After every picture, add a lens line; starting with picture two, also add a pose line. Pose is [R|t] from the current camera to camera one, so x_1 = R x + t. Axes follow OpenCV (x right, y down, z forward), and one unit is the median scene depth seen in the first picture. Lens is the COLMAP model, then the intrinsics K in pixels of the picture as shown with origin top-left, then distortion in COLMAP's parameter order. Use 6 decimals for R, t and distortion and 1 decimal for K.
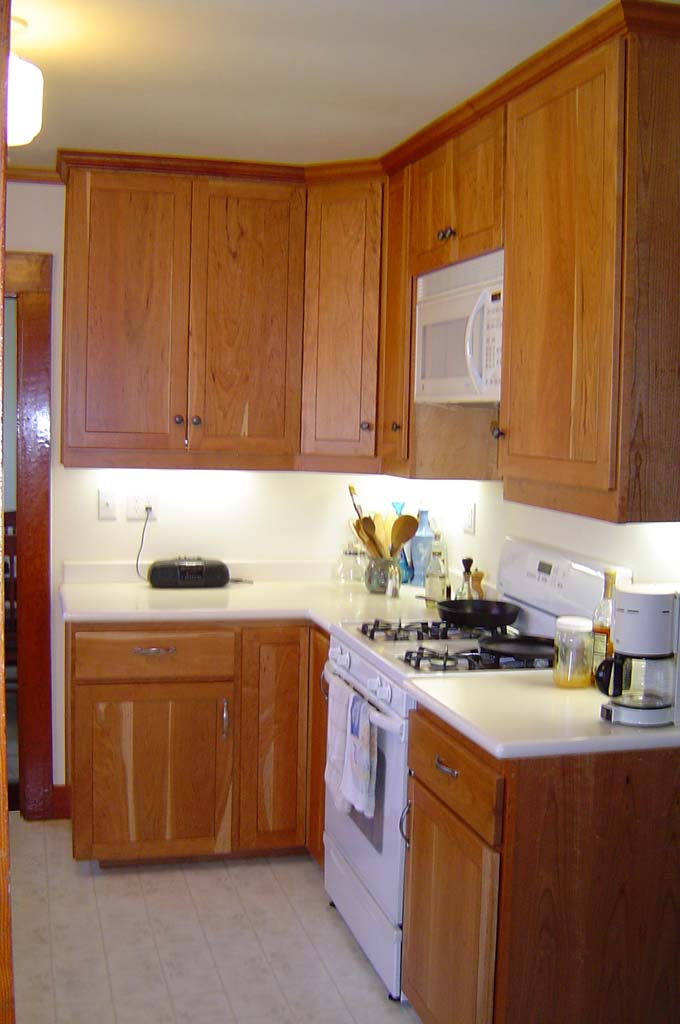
lens RADIAL K [[1192.4, 0, 338.2], [0, 1192.4, 512.2], [0, 0, 1]] dist [-0.127941, 0.000000]
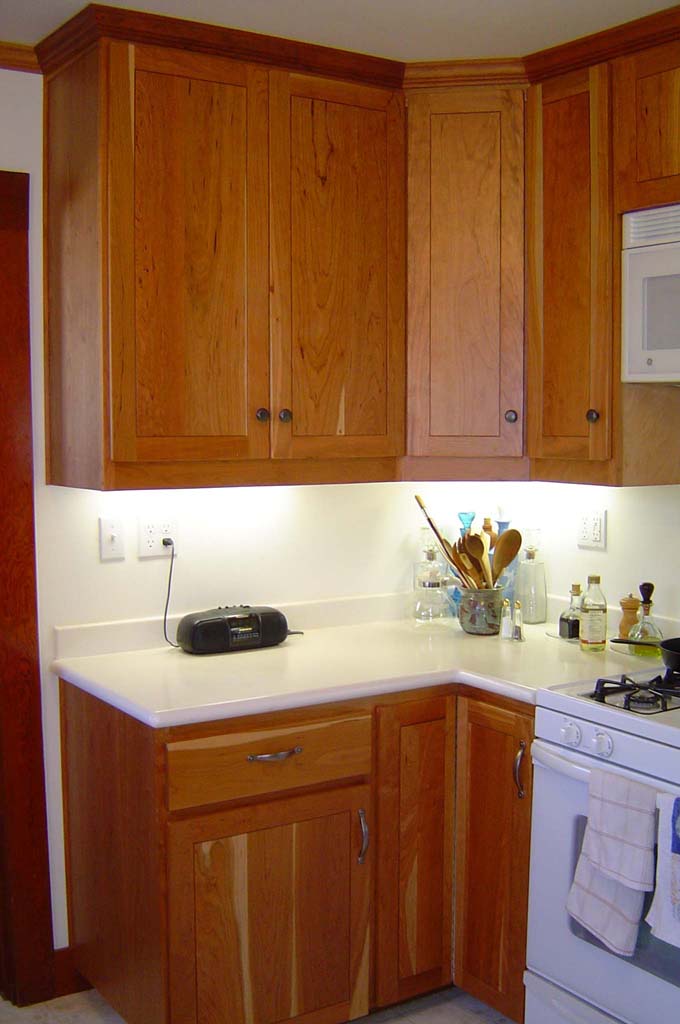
lens RADIAL K [[1192.4, 0, 341.9], [0, 1192.4, 510.3], [0, 0, 1]] dist [-0.127941, 0.000000]
pose [[0.949636, -0.050522, 0.309257, -0.306465], [0.047289, 0.998720, 0.017946, -0.032217], [-0.309768, -0.002418, 0.950809, 0.326006]]
